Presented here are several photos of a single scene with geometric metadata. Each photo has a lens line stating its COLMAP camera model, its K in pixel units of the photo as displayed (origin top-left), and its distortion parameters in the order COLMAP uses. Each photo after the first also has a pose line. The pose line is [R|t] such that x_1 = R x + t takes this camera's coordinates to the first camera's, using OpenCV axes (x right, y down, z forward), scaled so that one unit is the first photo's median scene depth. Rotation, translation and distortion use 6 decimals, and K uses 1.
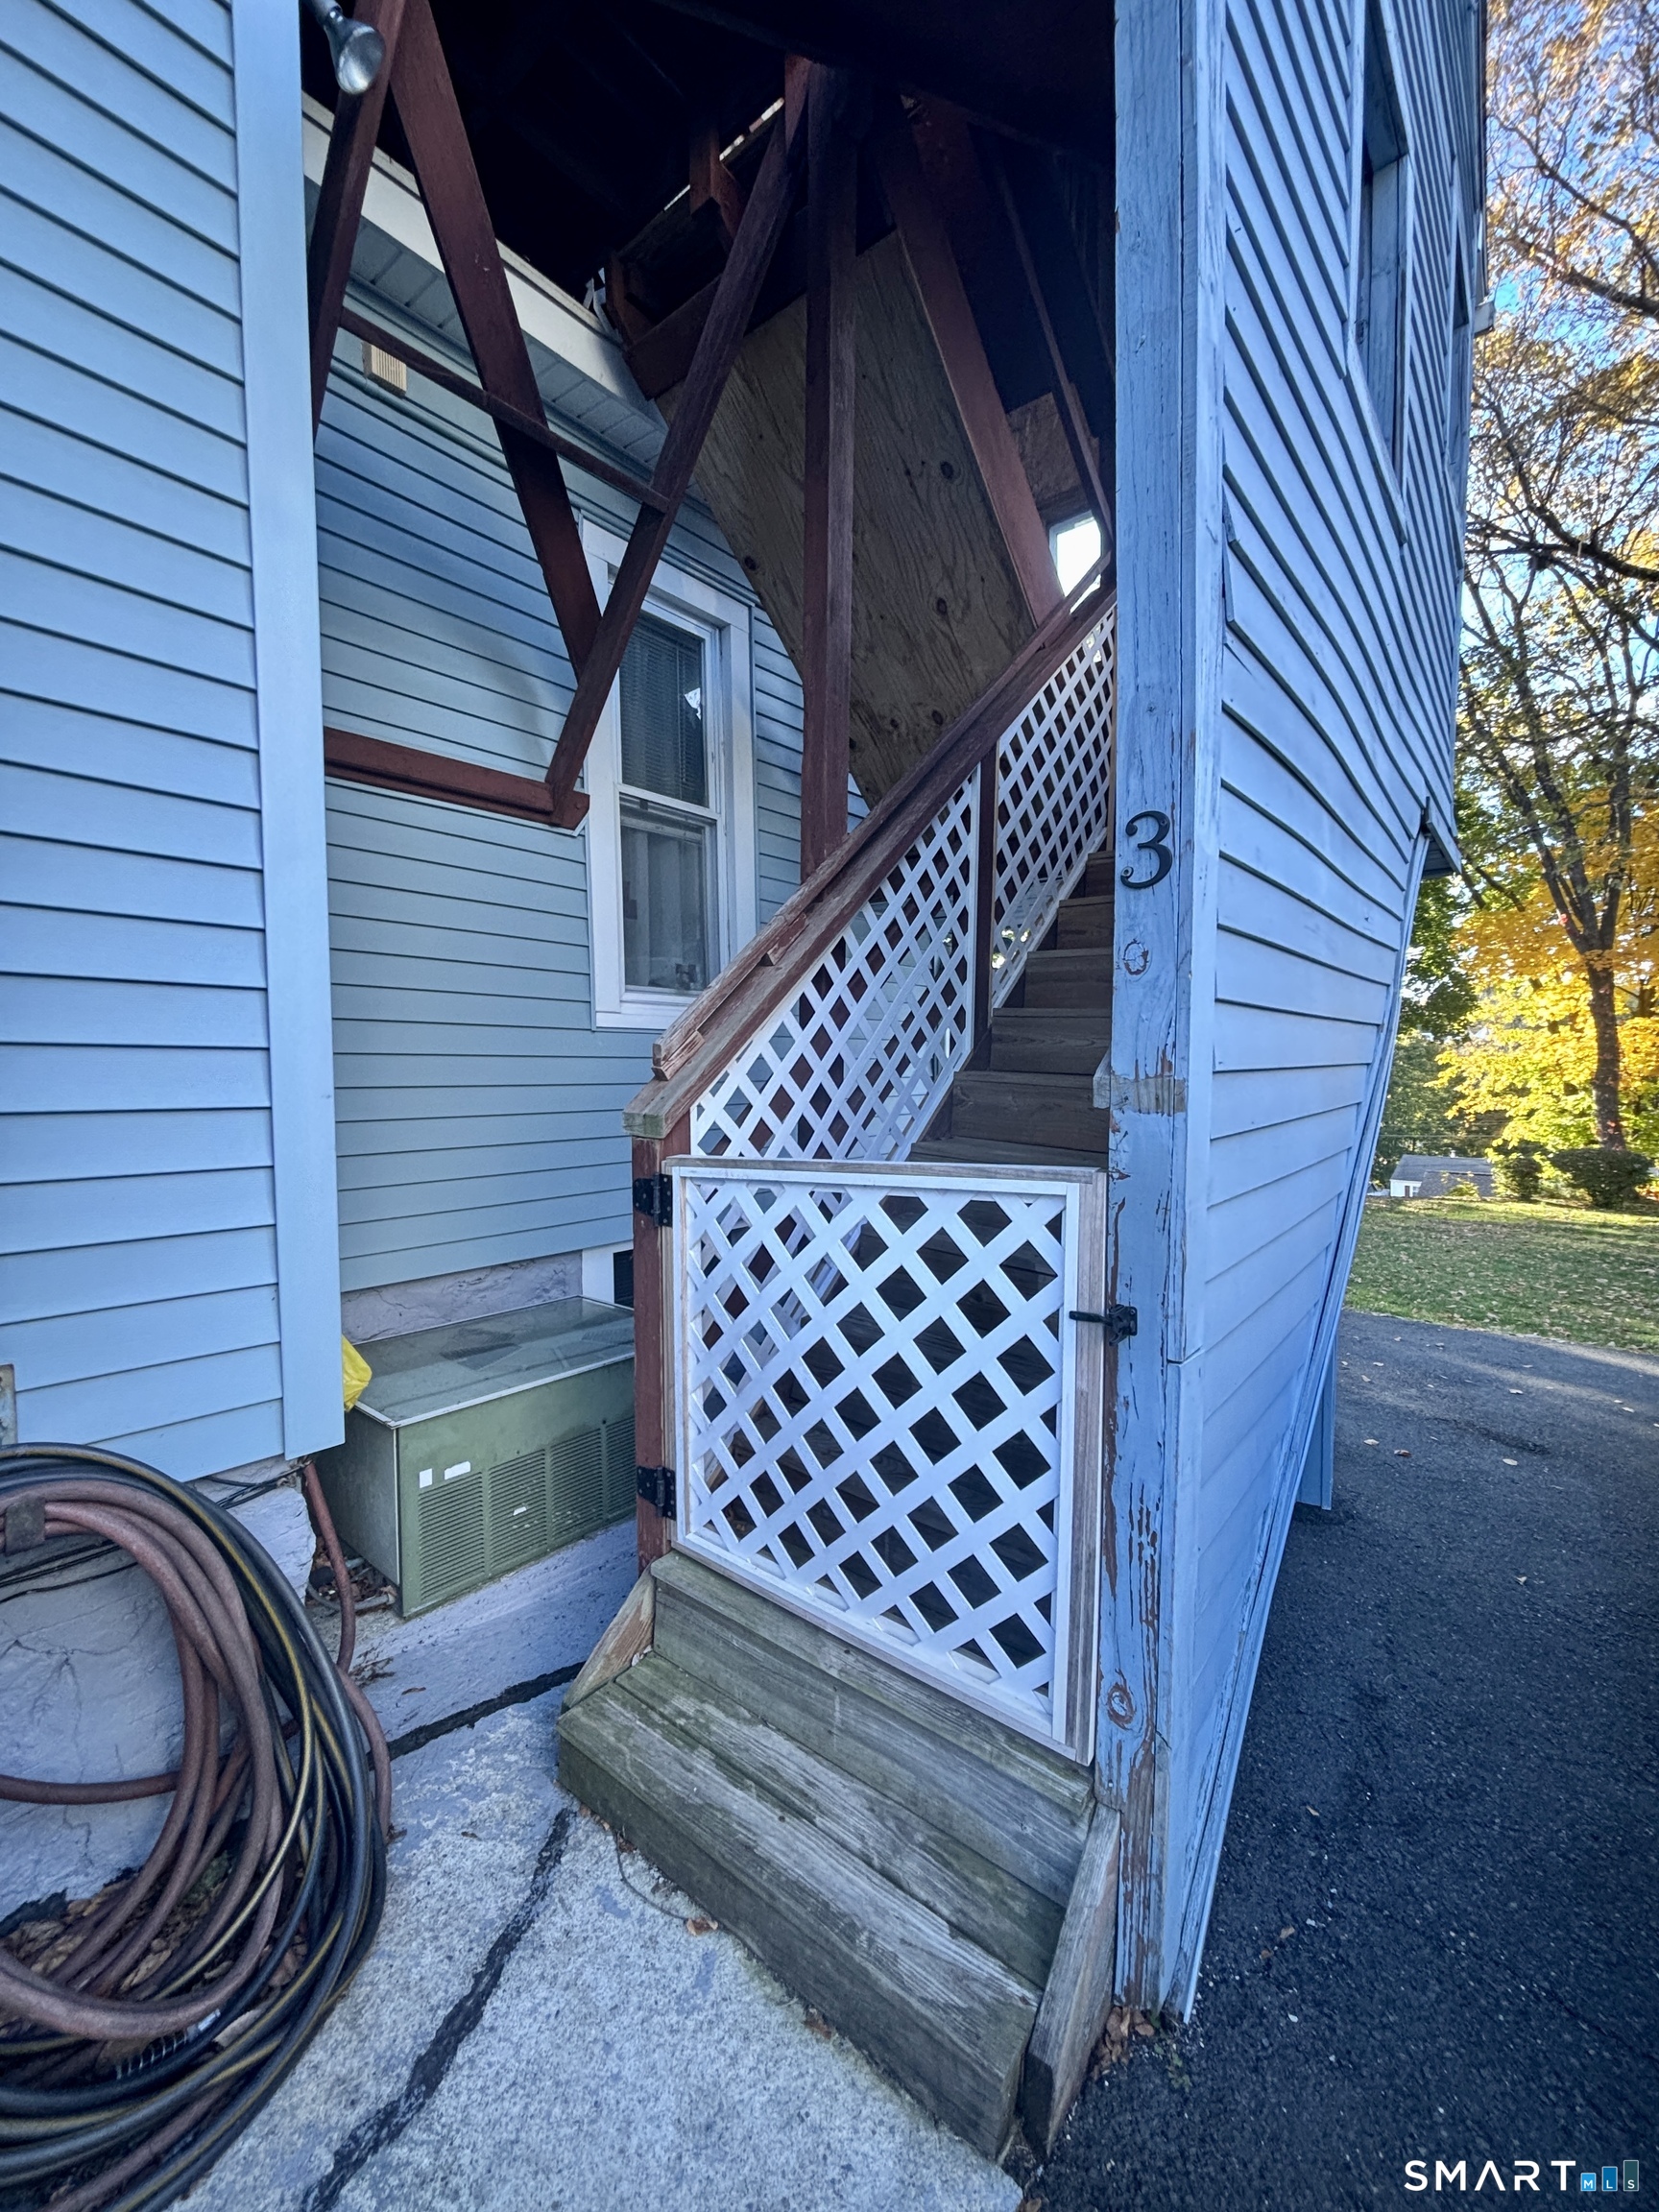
lens RADIAL K [[878.5, 0, 829.5], [0, 878.5, 1106.0], [0, 0, 1]] dist [0.000404, -0.000323]
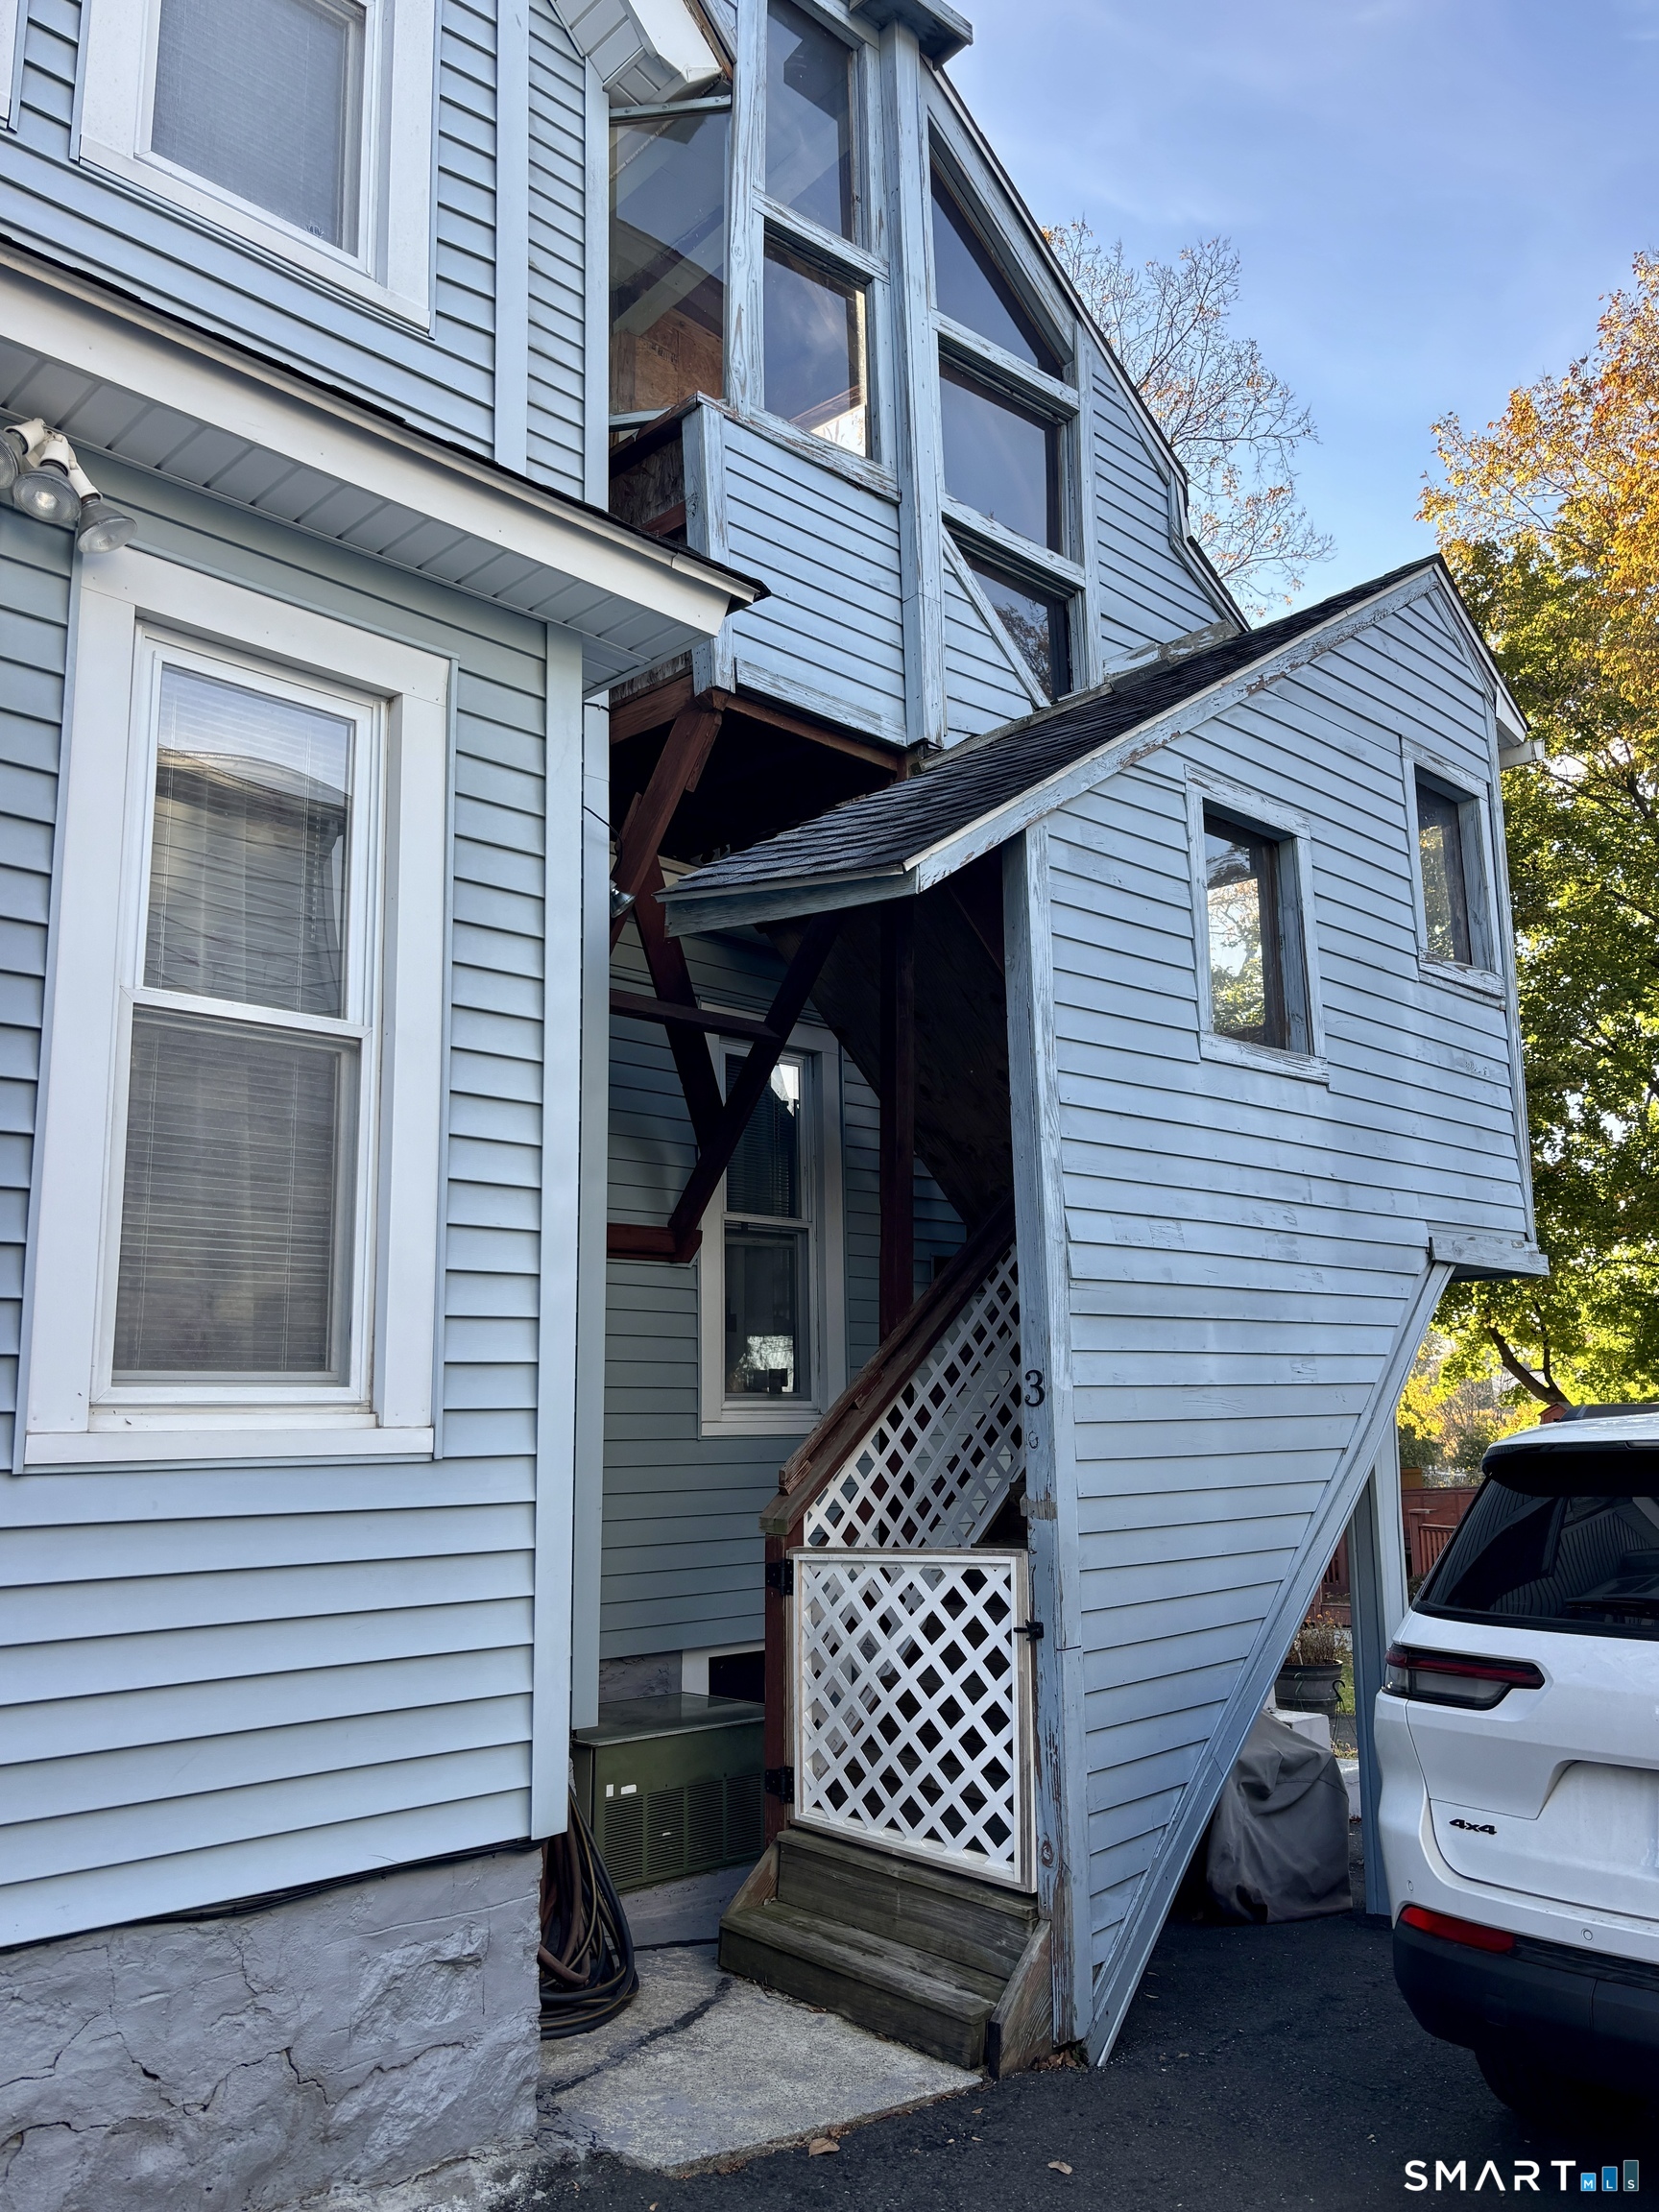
lens RADIAL K [[1658.8, 0, 822.2], [0, 1658.8, 1100.8], [0, 0, 1]] dist [0.061476, -0.137298]
pose [[0.995550, -0.020632, -0.091951, 0.157012], [-0.001503, 0.972139, -0.234398, -0.018914], [0.094225, 0.233494, 0.967782, -2.007083]]
